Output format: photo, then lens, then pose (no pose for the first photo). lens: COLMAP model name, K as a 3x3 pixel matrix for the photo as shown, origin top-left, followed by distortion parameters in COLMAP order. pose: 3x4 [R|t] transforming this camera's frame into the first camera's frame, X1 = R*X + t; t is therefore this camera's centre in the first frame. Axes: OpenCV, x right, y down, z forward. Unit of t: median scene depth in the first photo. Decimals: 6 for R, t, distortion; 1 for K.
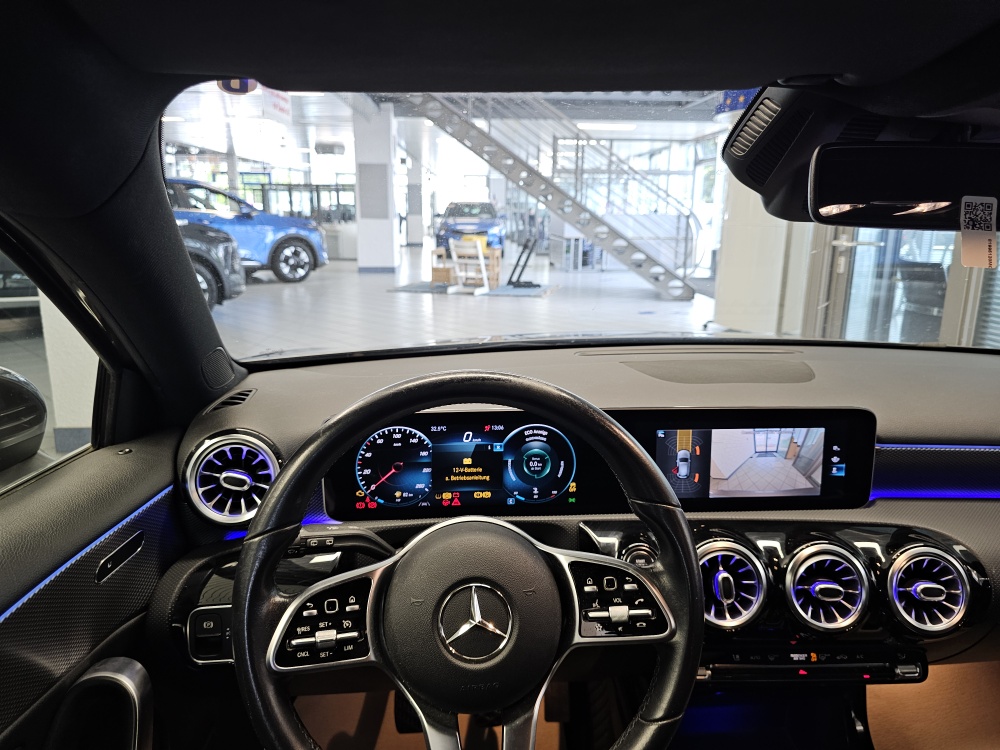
lens RADIAL K [[684.9, 0, 500.7], [0, 684.9, 362.1], [0, 0, 1]] dist [0.063358, -0.088216]
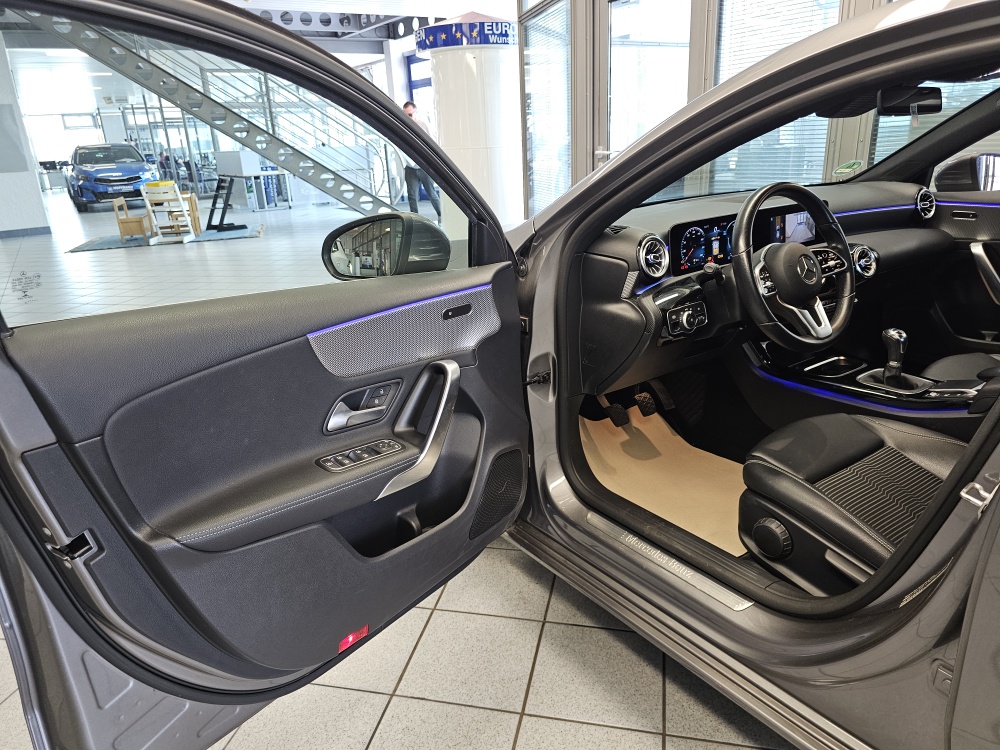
lens RADIAL K [[693.4, 0, 498.4], [0, 693.4, 358.0], [0, 0, 1]] dist [0.027648, -0.032665]
pose [[0.862772, -0.203382, 0.462883, -1.724531], [0.164680, 0.978642, 0.123047, 0.122668], [-0.478022, -0.029934, 0.877838, -0.604966]]
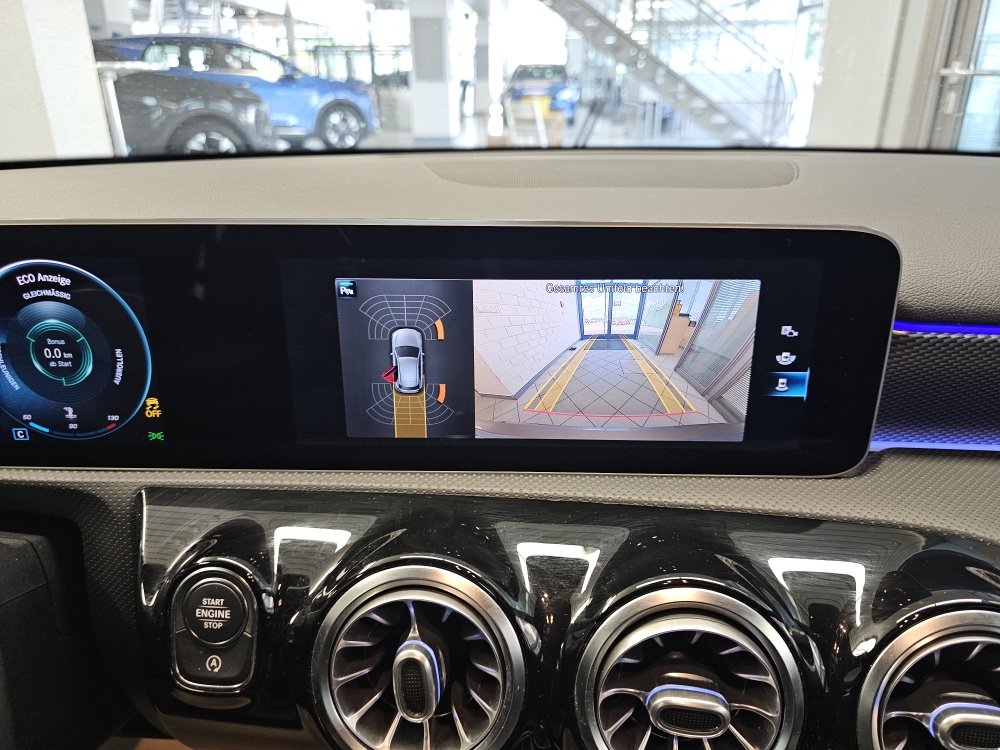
lens RADIAL K [[693.6, 0, 505.4], [0, 693.6, 371.2], [0, 0, 1]] dist [0.013580, -0.031538]
pose [[0.994124, 0.028718, -0.104364, 0.378451], [-0.009694, 0.983908, 0.178411, 0.080002], [0.107808, -0.176351, 0.978406, 0.607741]]
